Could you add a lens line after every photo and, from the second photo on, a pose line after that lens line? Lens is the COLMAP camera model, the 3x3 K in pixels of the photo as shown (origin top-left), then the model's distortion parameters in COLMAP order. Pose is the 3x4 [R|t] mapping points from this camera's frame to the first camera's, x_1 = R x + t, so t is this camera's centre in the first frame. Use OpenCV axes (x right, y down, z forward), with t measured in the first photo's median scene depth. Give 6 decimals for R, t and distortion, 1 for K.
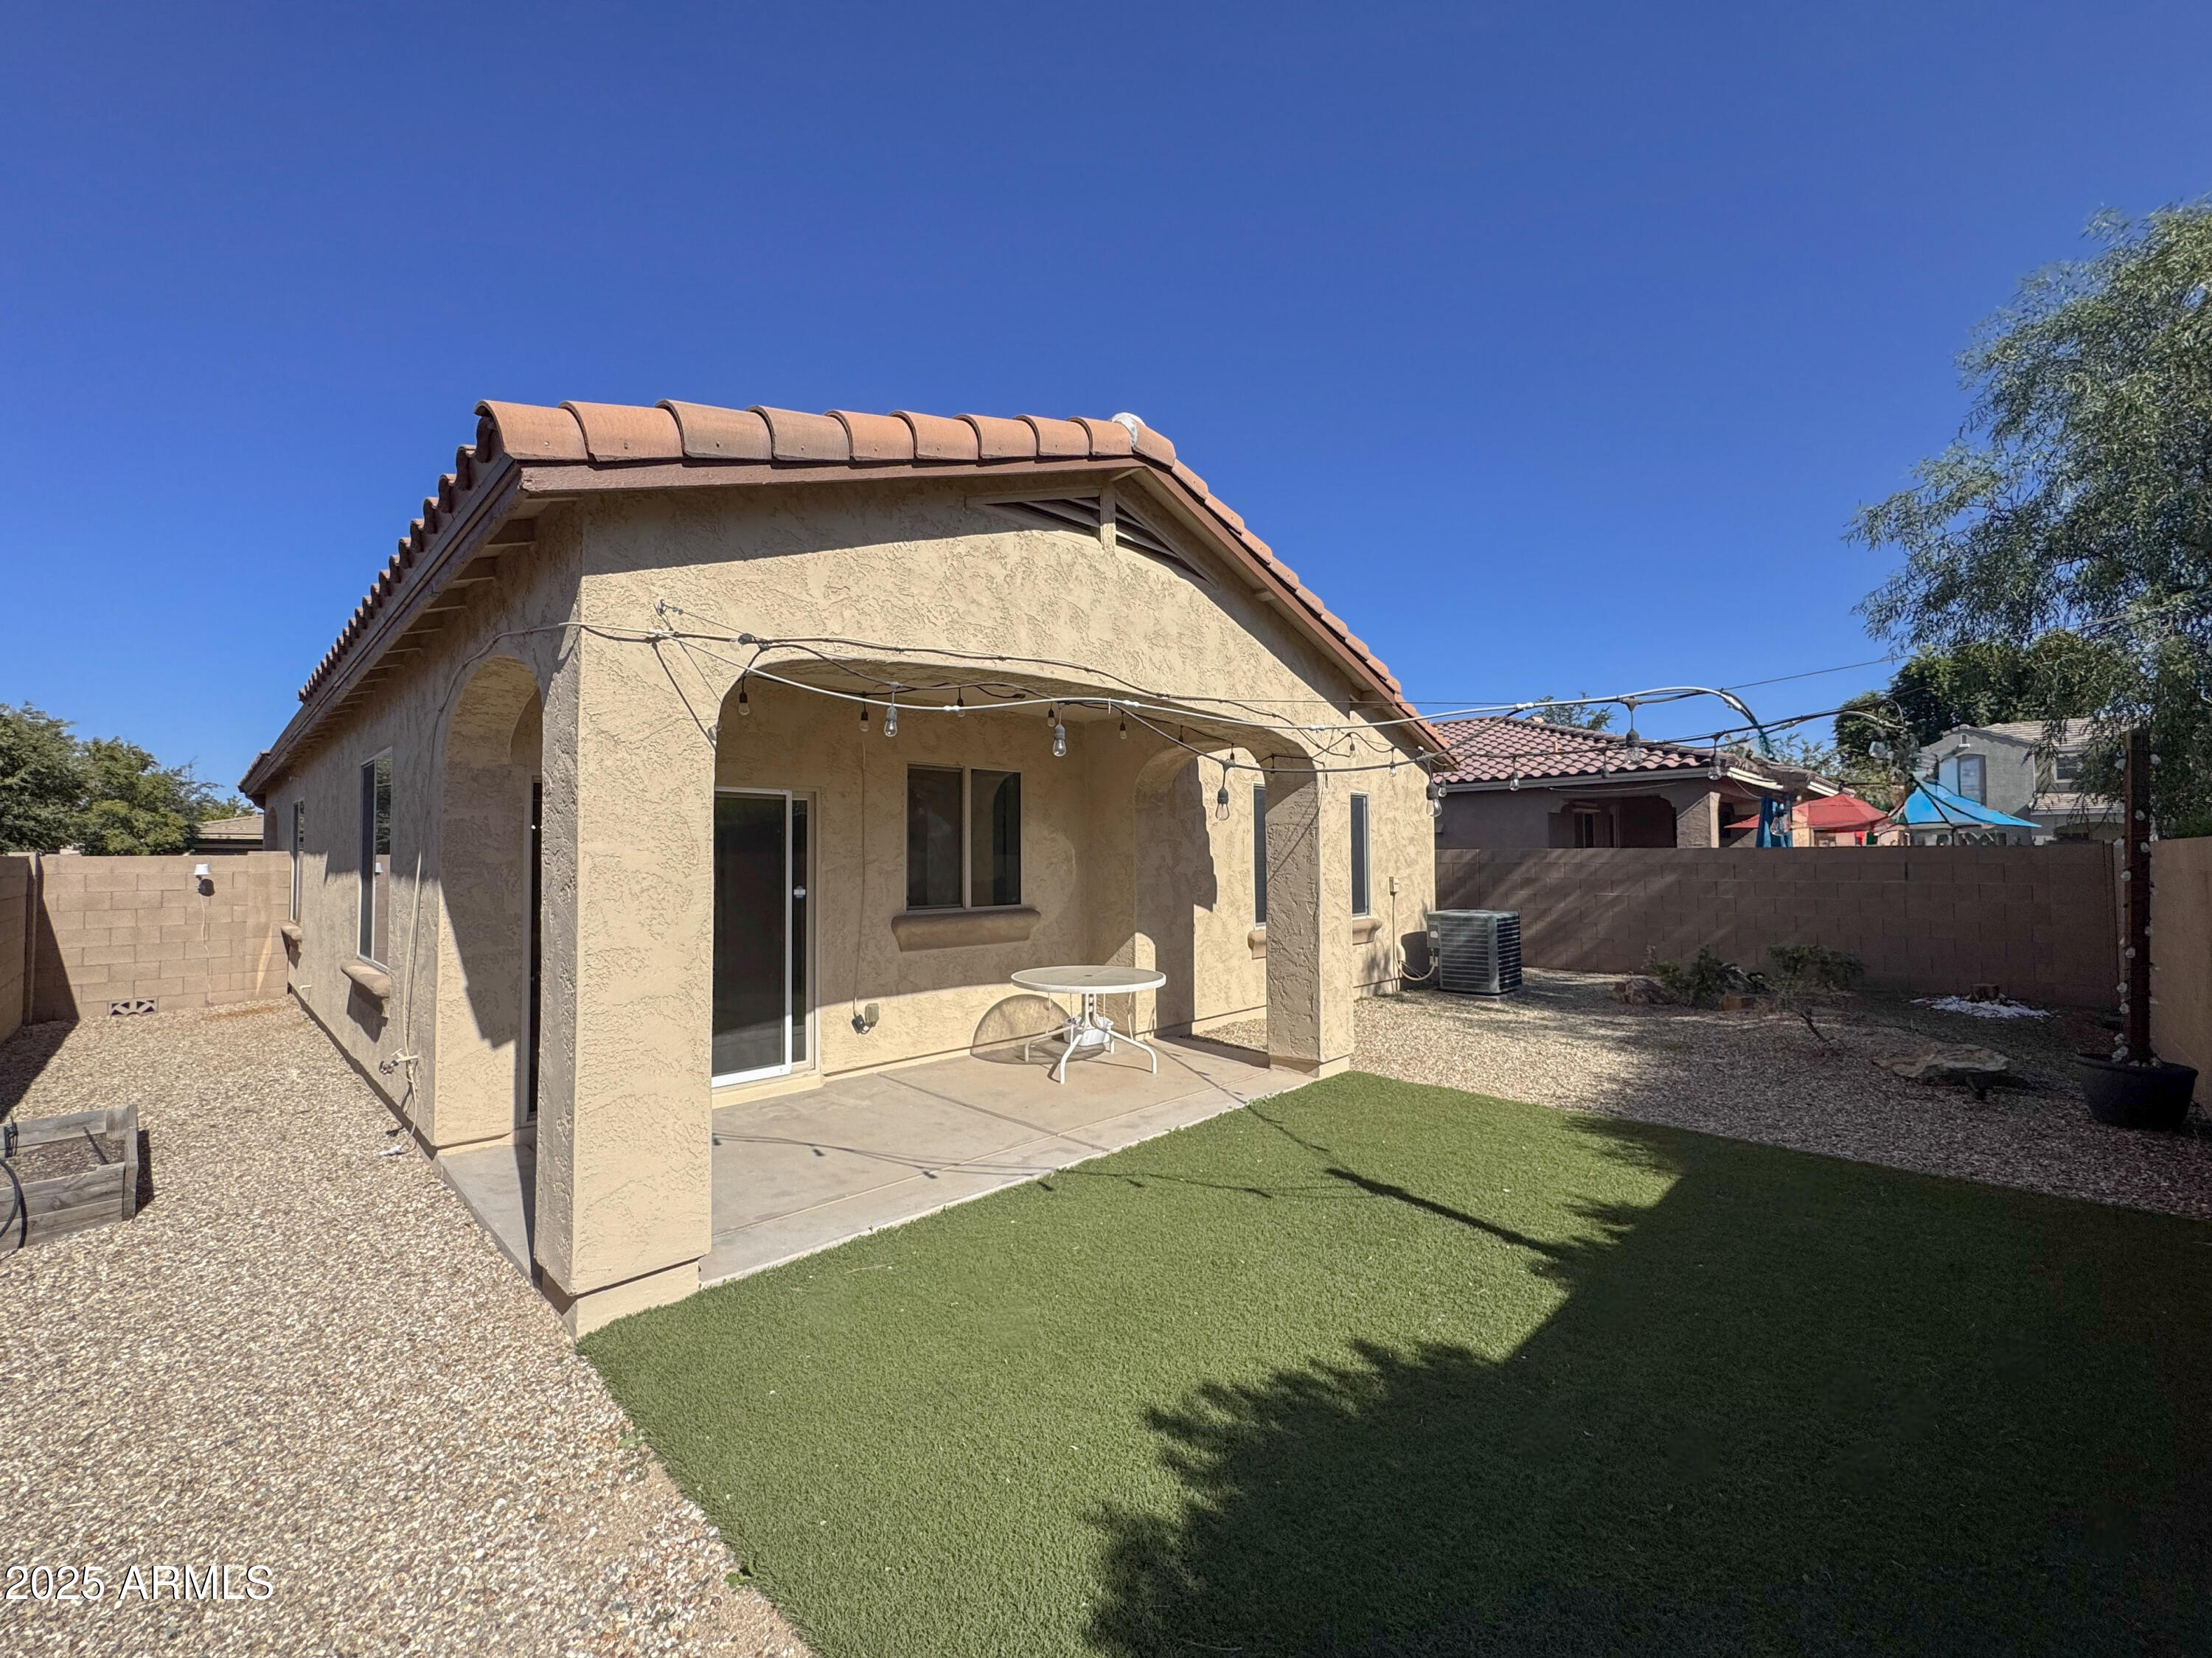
lens RADIAL K [[891.2, 0, 1104.1], [0, 891.2, 822.7], [0, 0, 1]] dist [-0.000460, -0.000207]
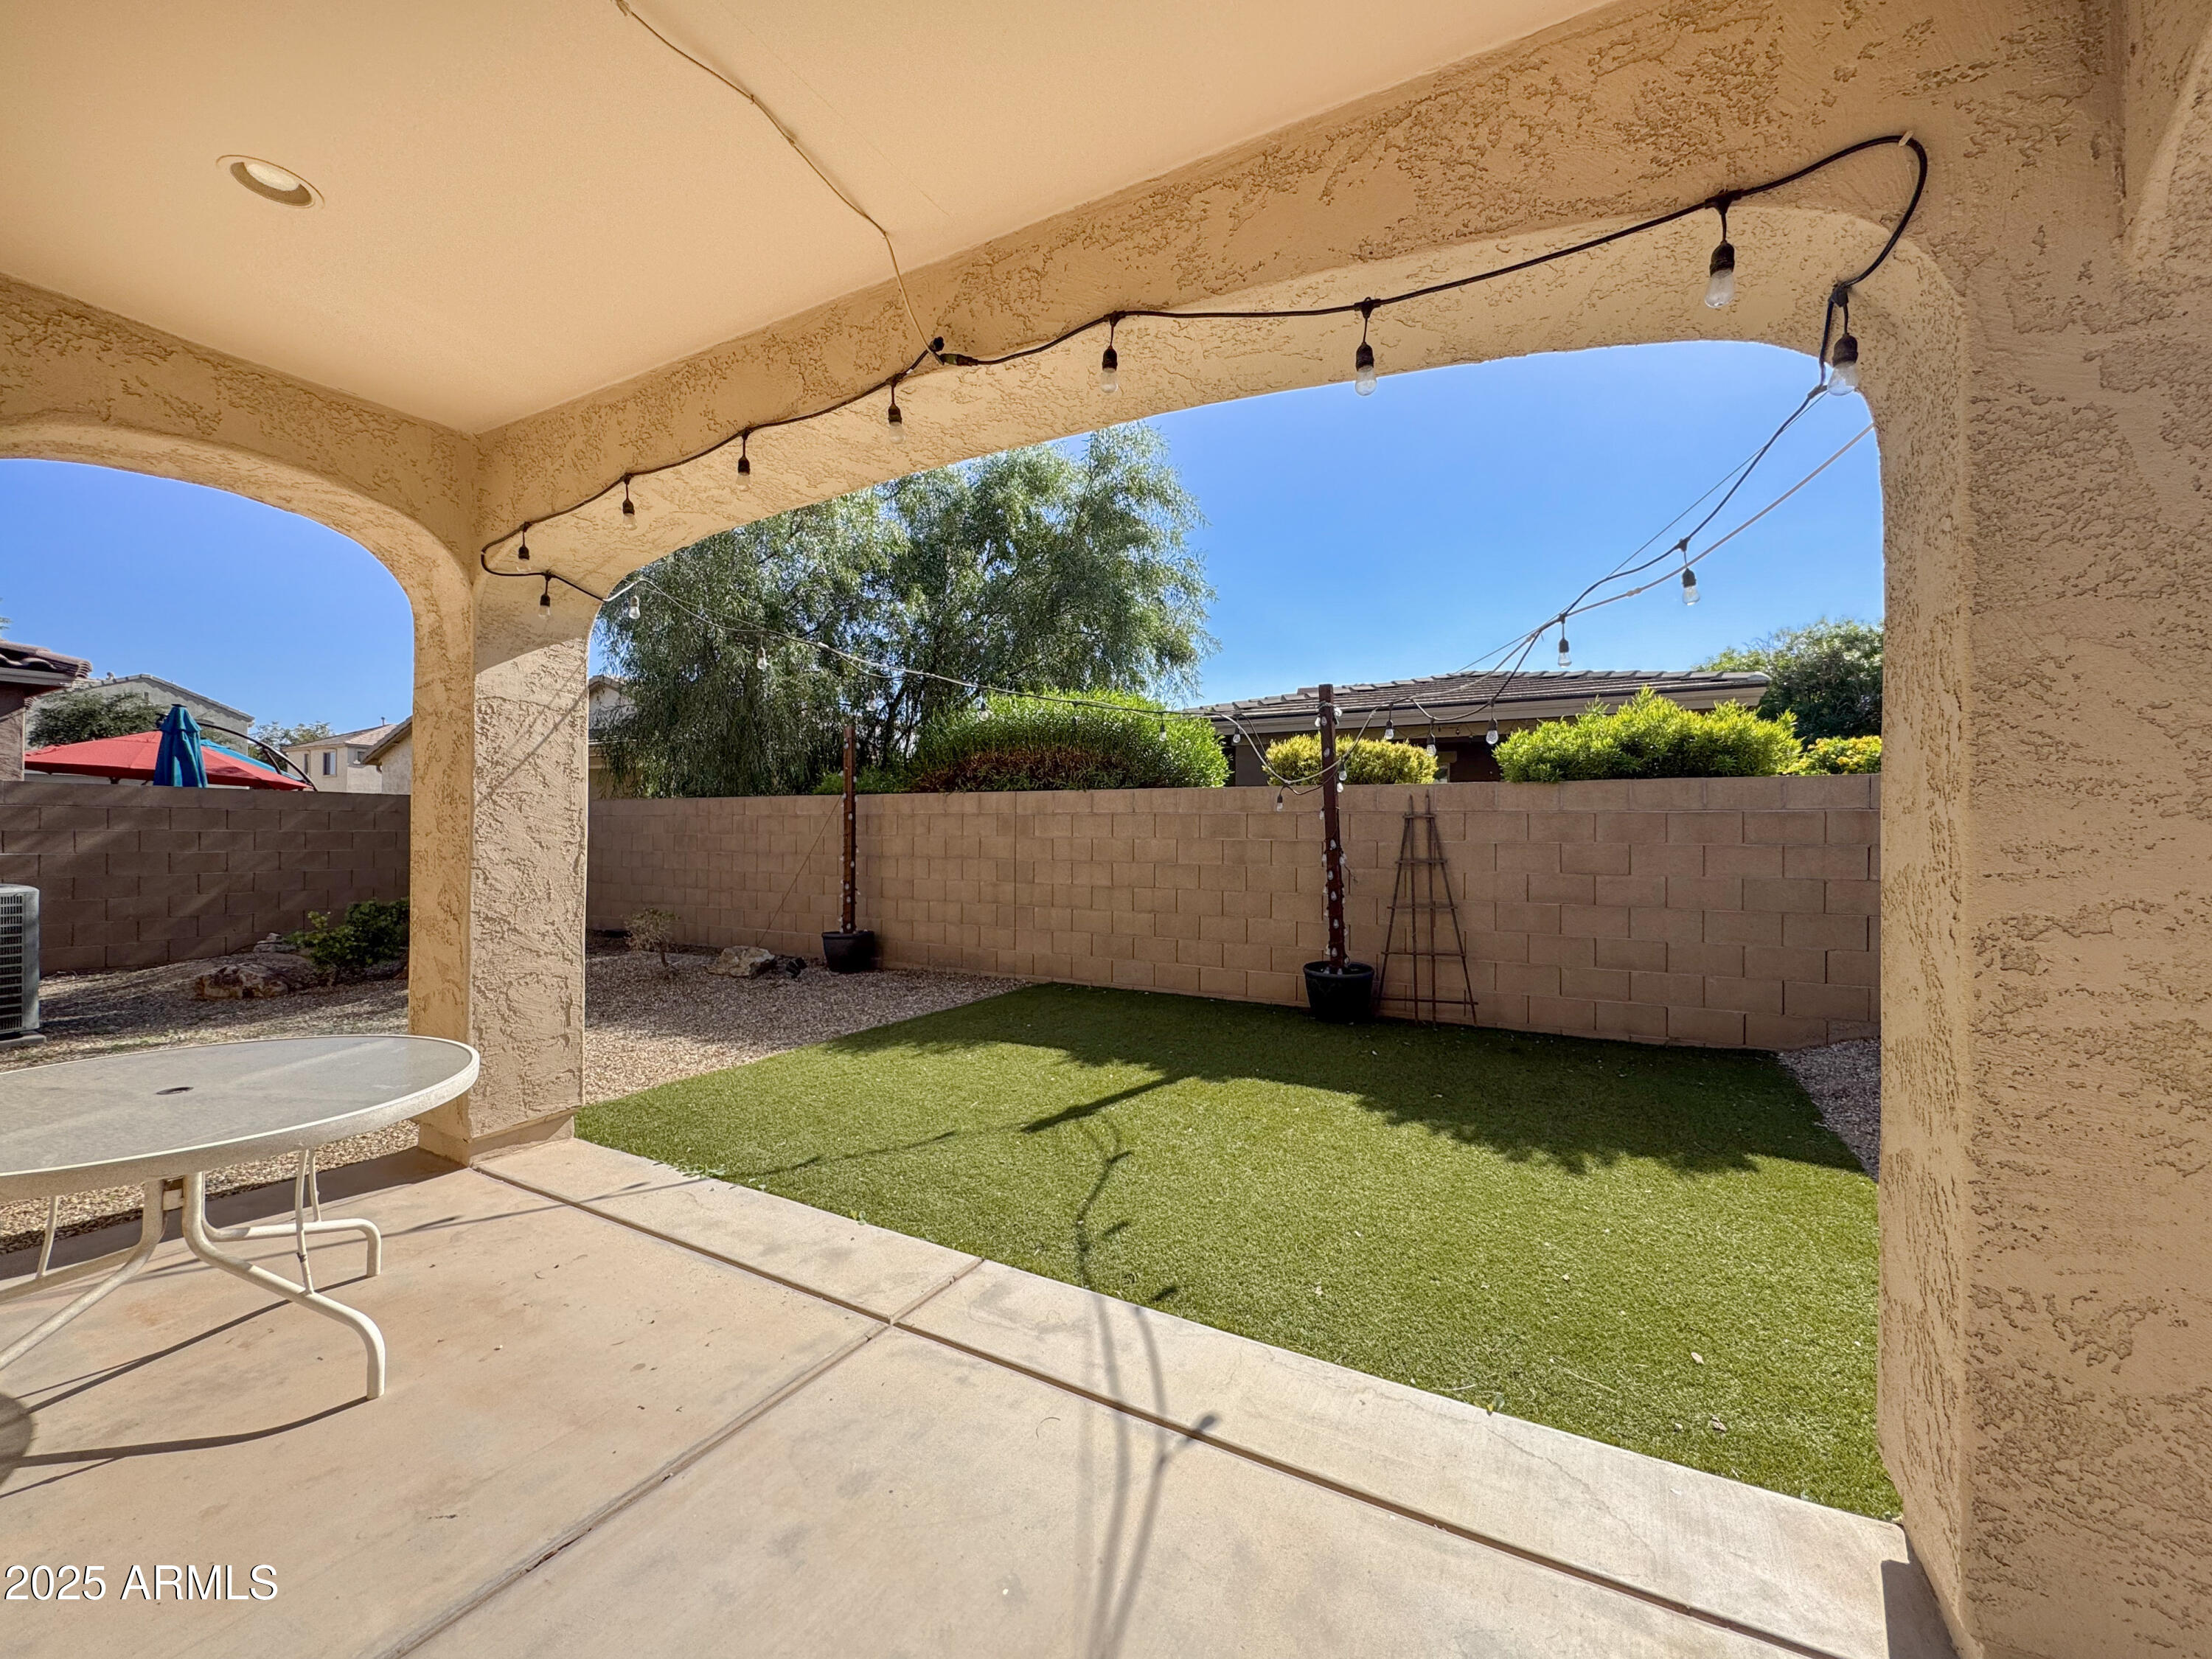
lens RADIAL K [[898.4, 0, 1095.0], [0, 898.4, 820.3], [0, 0, 1]] dist [-0.002715, 0.000047]
pose [[-0.262478, 0.014435, 0.964830, -0.642622], [-0.044644, 0.998636, -0.027086, 0.112578], [-0.963905, -0.050184, -0.261476, 1.232534]]
